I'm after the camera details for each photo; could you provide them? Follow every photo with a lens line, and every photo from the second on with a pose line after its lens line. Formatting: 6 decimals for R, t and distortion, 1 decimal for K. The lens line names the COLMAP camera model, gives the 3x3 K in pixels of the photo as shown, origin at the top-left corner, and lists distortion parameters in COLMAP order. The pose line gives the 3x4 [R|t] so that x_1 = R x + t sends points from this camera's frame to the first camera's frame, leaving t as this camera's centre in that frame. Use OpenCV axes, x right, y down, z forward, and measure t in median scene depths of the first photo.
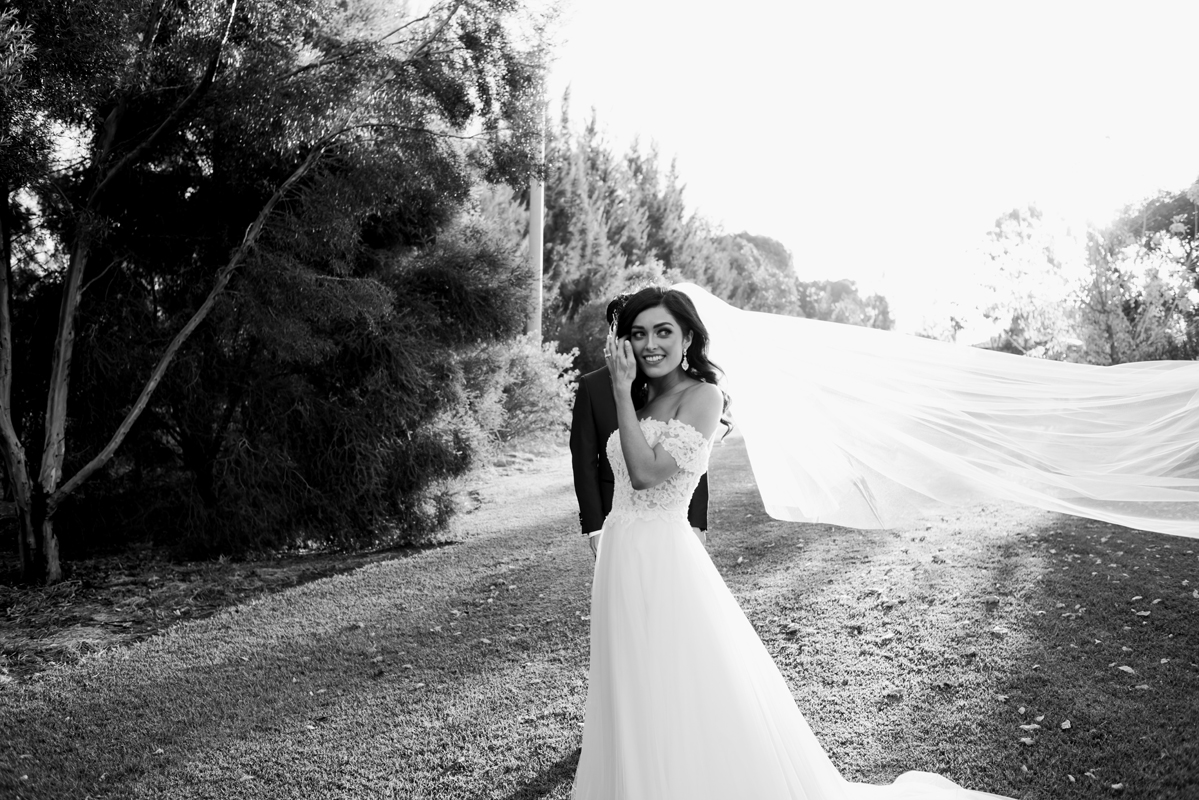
lens RADIAL K [[1171.6, 0, 599.9], [0, 1171.6, 378.6], [0, 0, 1]] dist [-0.060659, 0.030229]
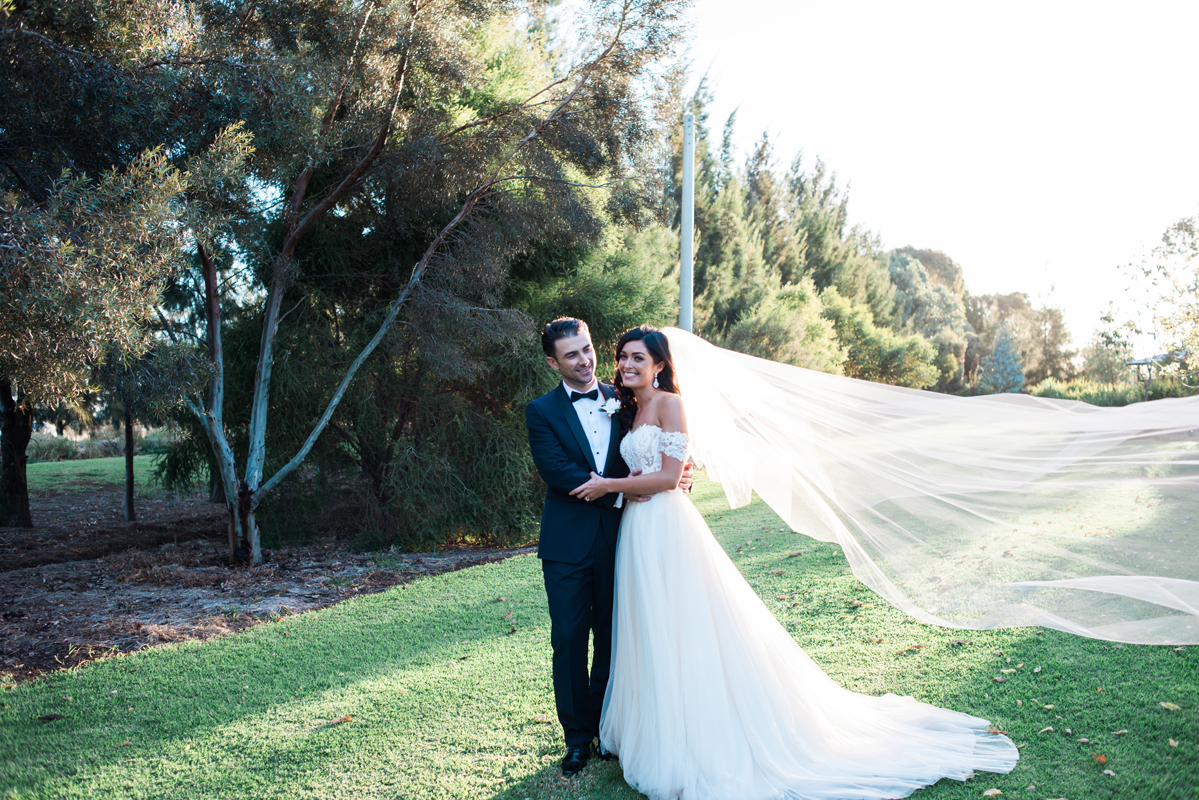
lens RADIAL K [[1171.6, 0, 599.9], [0, 1171.6, 378.6], [0, 0, 1]] dist [-0.060659, 0.030229]
pose [[0.989644, -0.004699, -0.143464, 0.051823], [0.002626, 0.999889, -0.014632, 0.000992], [0.143517, 0.014104, 0.989547, -0.138908]]
